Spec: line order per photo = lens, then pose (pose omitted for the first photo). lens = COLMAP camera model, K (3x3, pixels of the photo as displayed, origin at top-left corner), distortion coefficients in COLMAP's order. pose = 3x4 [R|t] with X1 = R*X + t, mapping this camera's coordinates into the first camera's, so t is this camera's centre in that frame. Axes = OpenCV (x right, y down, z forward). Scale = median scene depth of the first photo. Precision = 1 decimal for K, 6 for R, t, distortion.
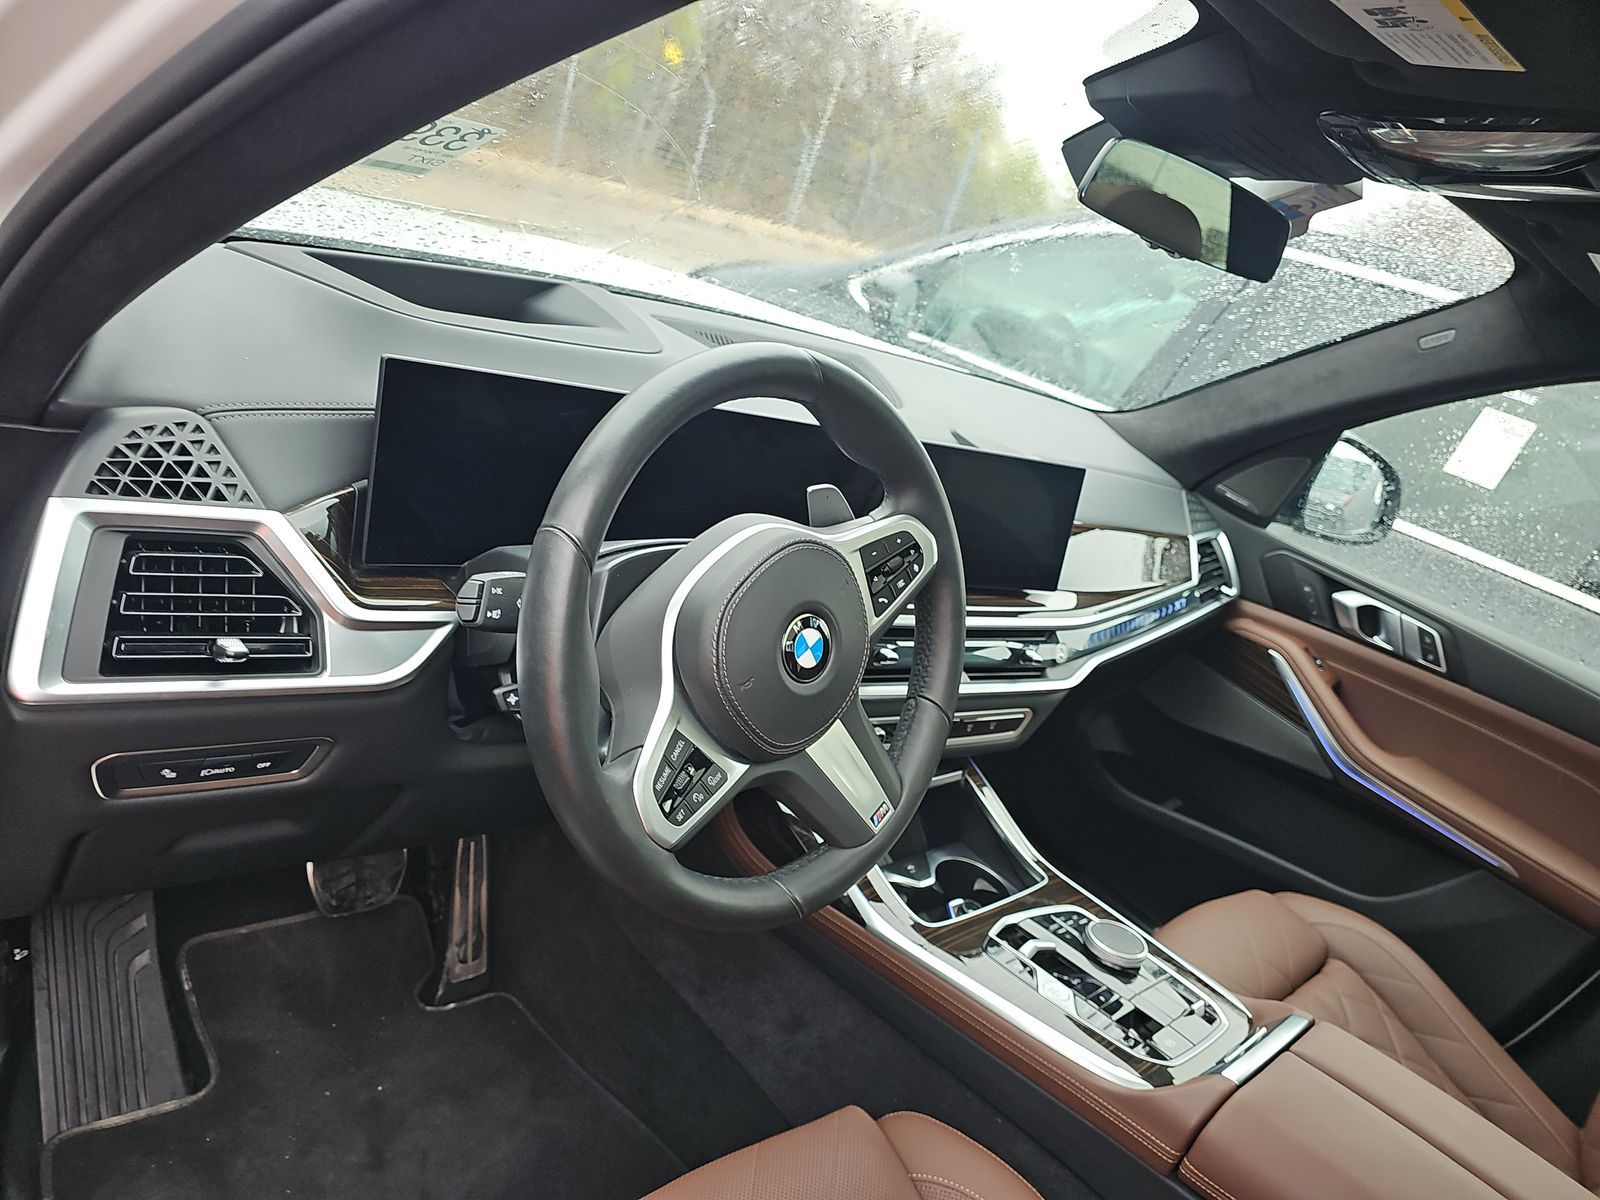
lens RADIAL K [[1062.2, 0, 800.0], [0, 1062.2, 600.0], [0, 0, 1]] dist [0.064089, -0.066342]
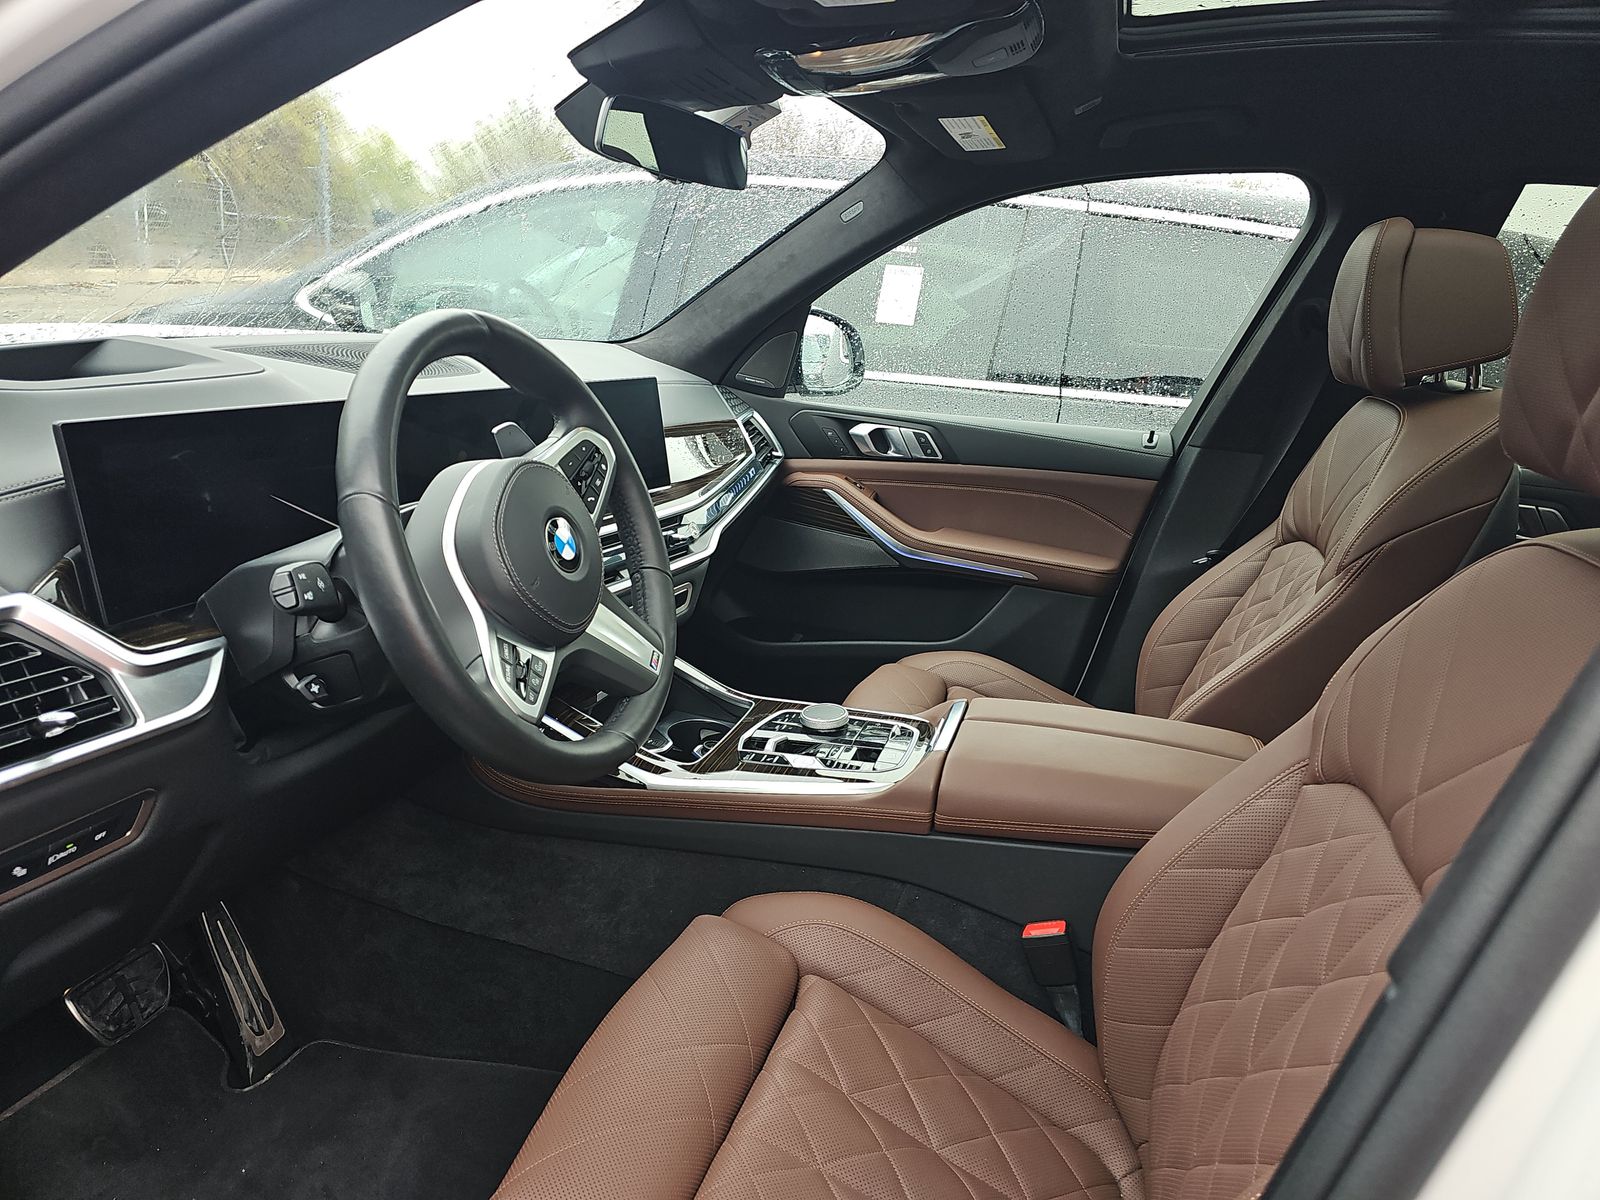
lens RADIAL K [[1062.2, 0, 800.0], [0, 1062.2, 600.0], [0, 0, 1]] dist [0.064089, -0.066342]
pose [[0.842816, -0.359863, 0.400199, -0.165800], [0.349762, 0.931387, 0.100915, 0.045800], [-0.409056, 0.054921, 0.910855, -0.133624]]
